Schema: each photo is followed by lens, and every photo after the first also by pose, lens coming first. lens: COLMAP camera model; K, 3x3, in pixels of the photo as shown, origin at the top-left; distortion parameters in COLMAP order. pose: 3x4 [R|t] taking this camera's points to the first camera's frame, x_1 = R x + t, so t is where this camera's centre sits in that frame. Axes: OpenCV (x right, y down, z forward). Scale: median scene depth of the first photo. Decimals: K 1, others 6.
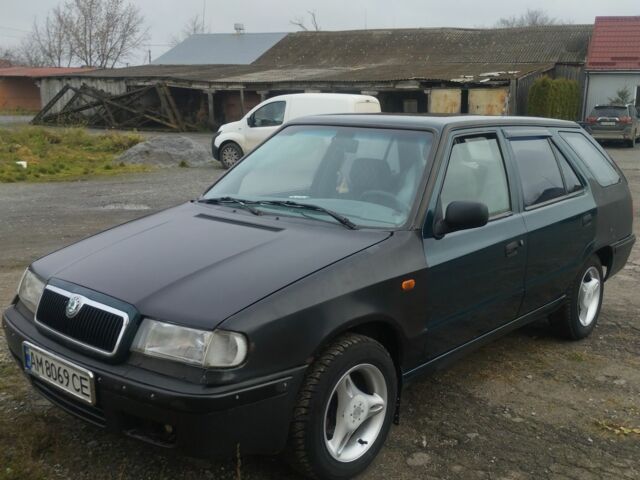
lens RADIAL K [[692.0, 0, 320.0], [0, 692.0, 240.0], [0, 0, 1]] dist [0.085634, -0.131800]
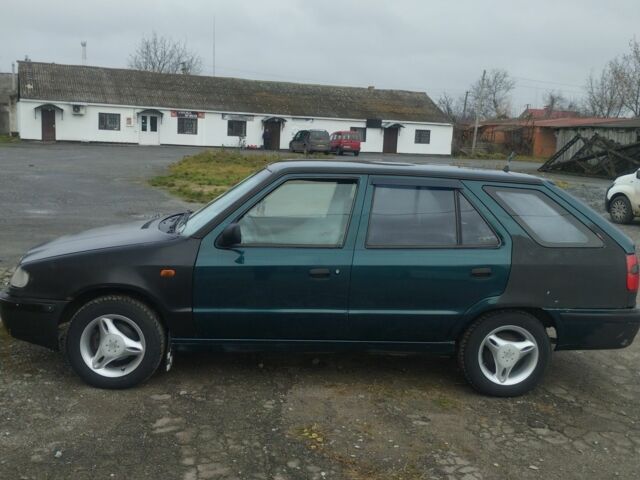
lens RADIAL K [[704.3, 0, 329.4], [0, 704.3, 240.0], [0, 0, 1]] dist [0.017277, -0.005477]
pose [[0.710639, 0.115727, -0.693974, 0.127736], [-0.163963, 0.986461, -0.003398, -0.004978], [0.684184, 0.116201, 0.719993, 0.015300]]
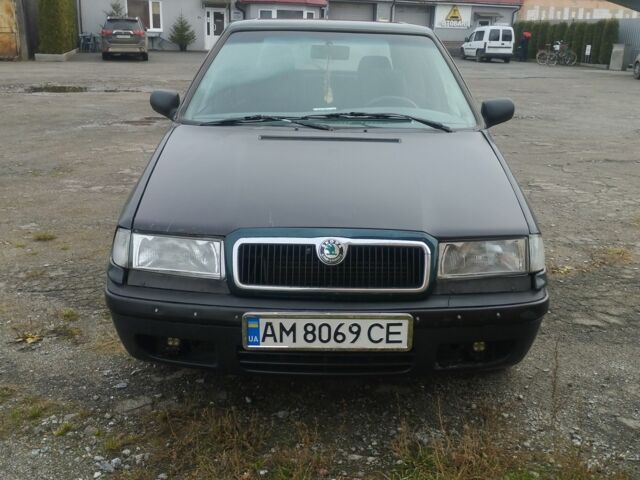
lens RADIAL K [[704.3, 0, 329.4], [0, 704.3, 240.0], [0, 0, 1]] dist [0.017277, -0.005477]
pose [[0.742825, -0.191636, 0.641472, -0.075497], [0.117674, 0.980613, 0.156685, -0.004215], [-0.659063, -0.040905, 0.750975, 0.031794]]
